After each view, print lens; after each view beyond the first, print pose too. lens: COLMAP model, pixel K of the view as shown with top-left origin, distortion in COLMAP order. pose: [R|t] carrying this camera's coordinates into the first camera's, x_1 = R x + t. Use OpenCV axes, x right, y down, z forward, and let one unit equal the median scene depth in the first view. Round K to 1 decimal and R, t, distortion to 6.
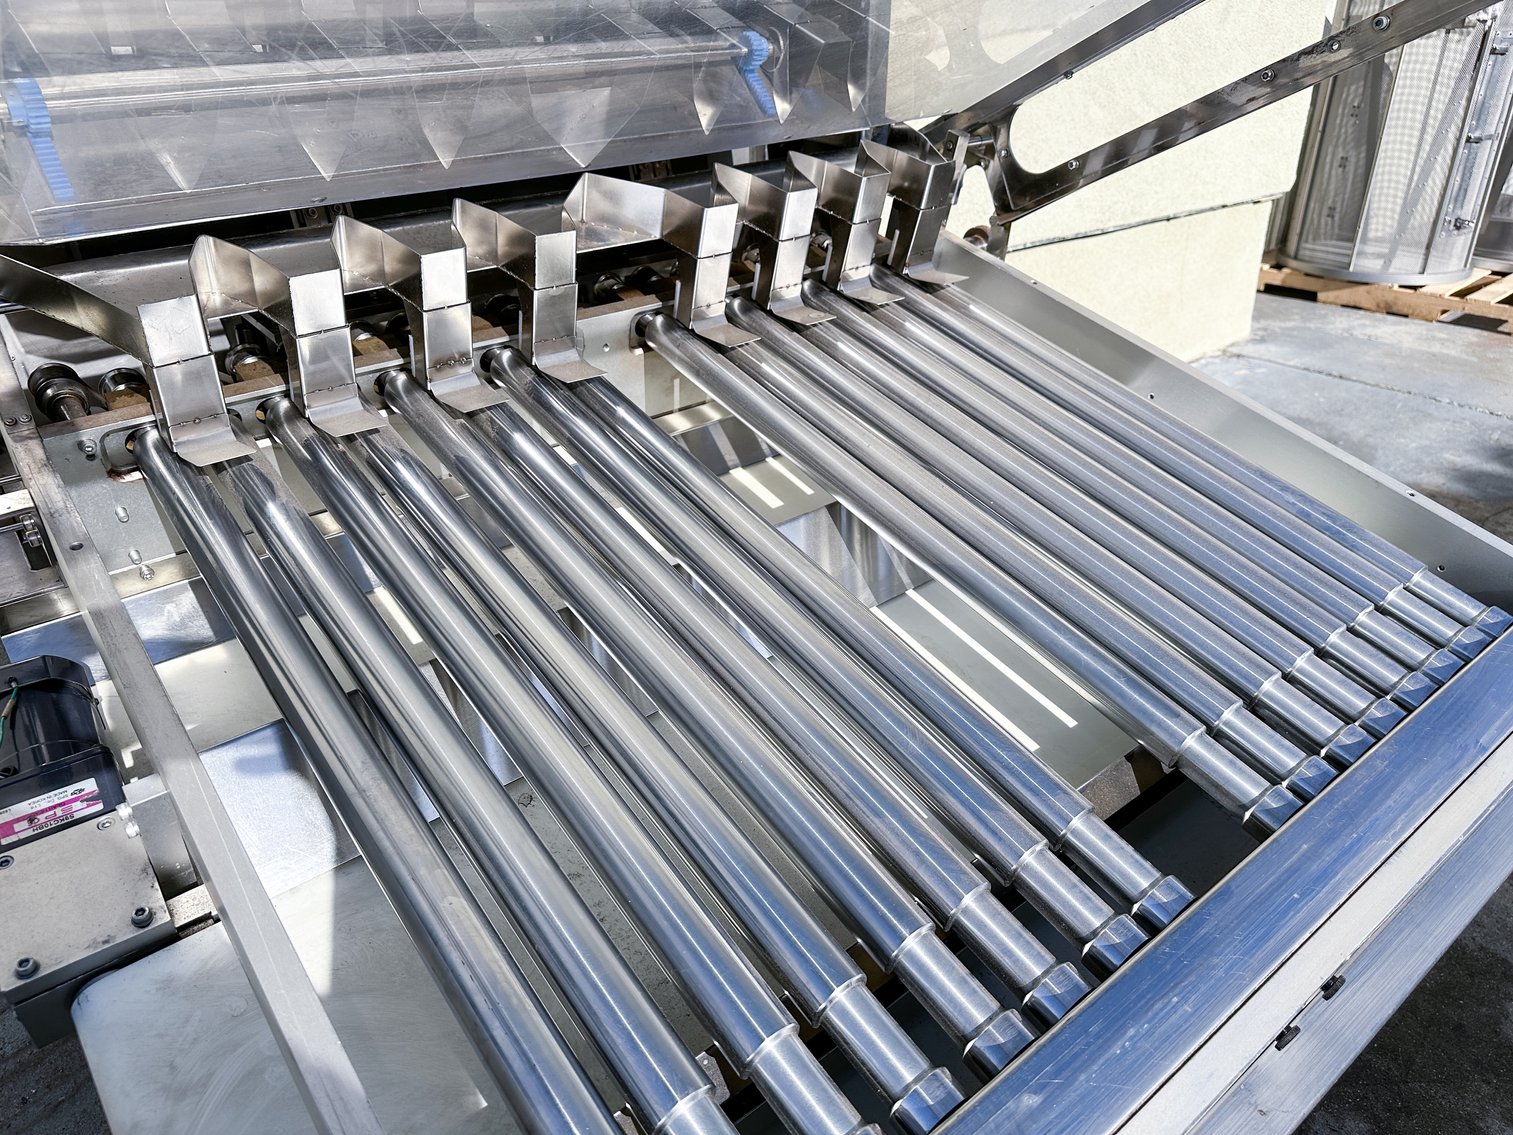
lens RADIAL K [[1057.1, 0, 754.6], [0, 1057.1, 570.4], [0, 0, 1]] dist [0.013887, -0.022547]
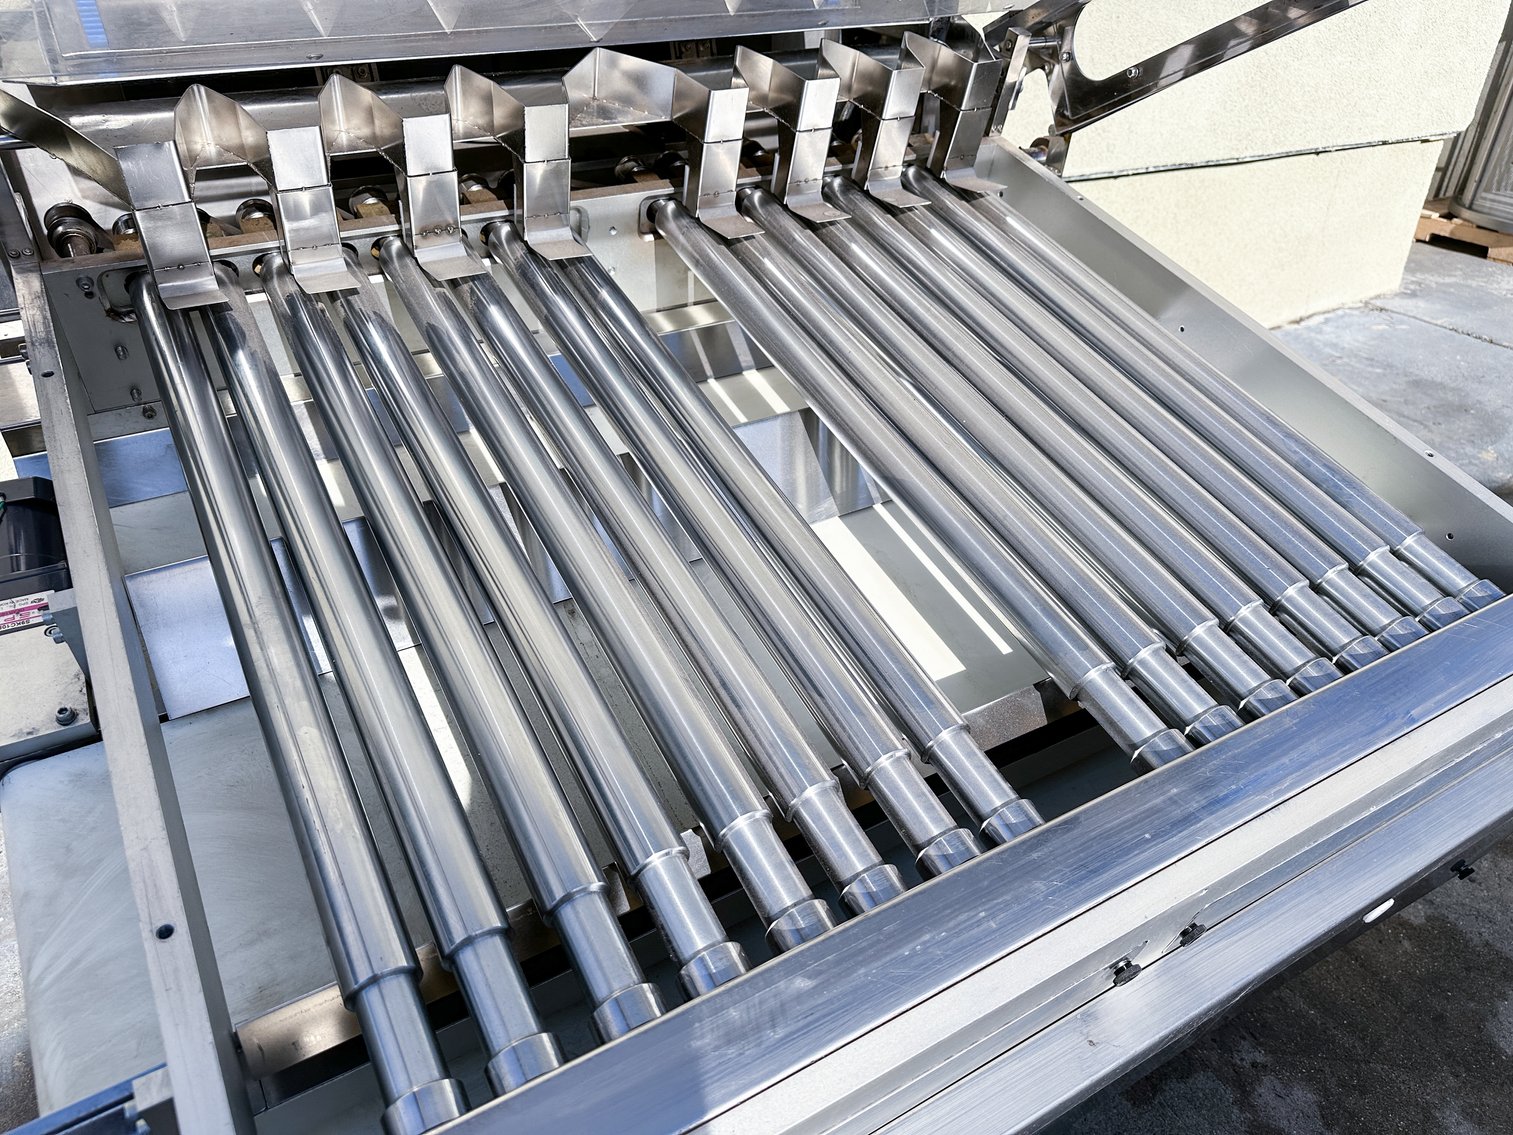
lens RADIAL K [[1059.9, 0, 758.4], [0, 1059.9, 576.0], [0, 0, 1]] dist [0.000464, -0.008556]
pose [[0.989057, 0.107087, -0.101483, 0.138182], [-0.098444, 0.991361, 0.086670, 0.011511], [0.109888, -0.075732, 0.991055, 0.003370]]
